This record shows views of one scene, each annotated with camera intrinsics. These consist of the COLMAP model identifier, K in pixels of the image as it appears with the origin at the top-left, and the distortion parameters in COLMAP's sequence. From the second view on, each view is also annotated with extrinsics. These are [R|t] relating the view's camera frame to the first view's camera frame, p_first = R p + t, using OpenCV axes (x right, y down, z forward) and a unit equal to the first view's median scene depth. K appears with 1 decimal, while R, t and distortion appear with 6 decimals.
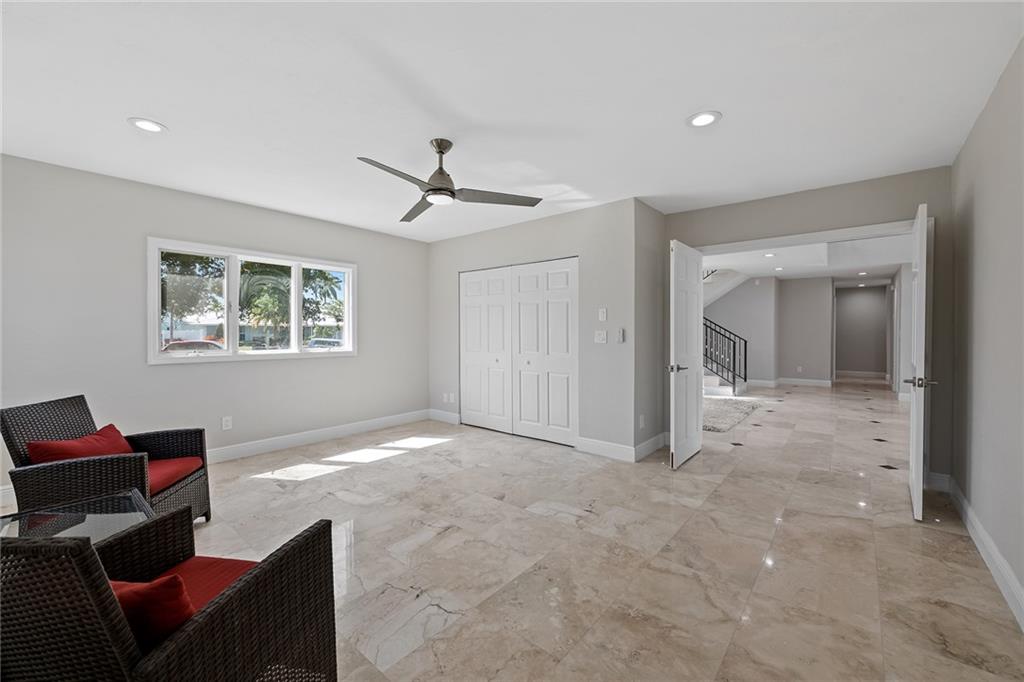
lens RADIAL K [[399.7, 0, 512.9], [0, 399.7, 334.4], [0, 0, 1]] dist [-0.003422, -0.000568]
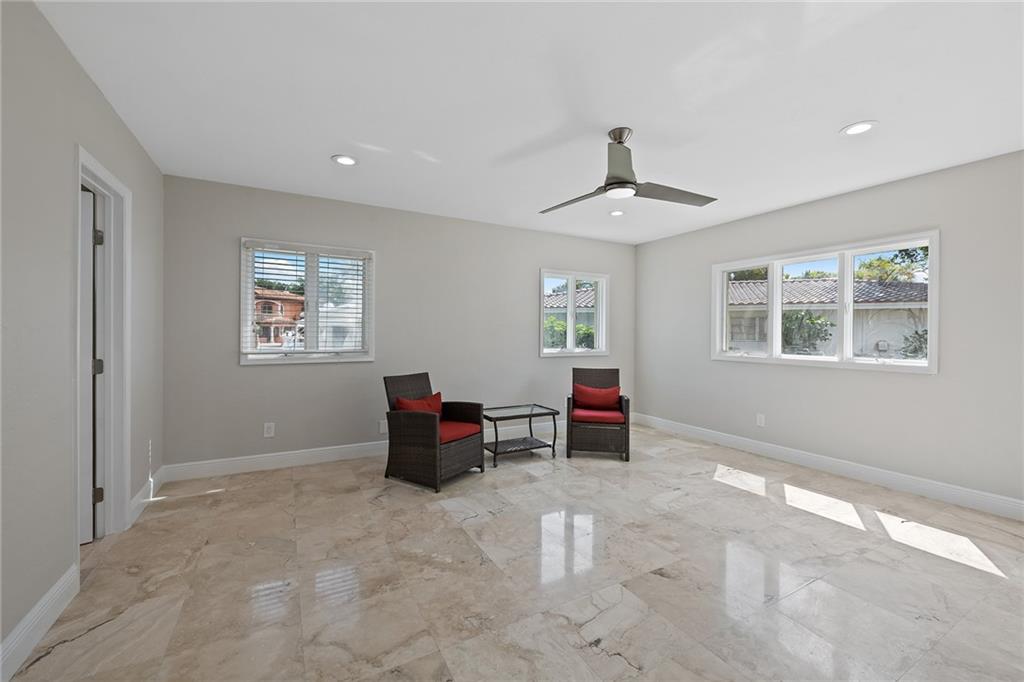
lens RADIAL K [[399.7, 0, 512.9], [0, 399.7, 334.4], [0, 0, 1]] dist [-0.003422, -0.000568]
pose [[-0.327754, 0.002759, -0.944759, 0.750908], [-0.014676, 0.999860, 0.008011, -0.011583], [0.944649, 0.016491, -0.327668, 1.028663]]
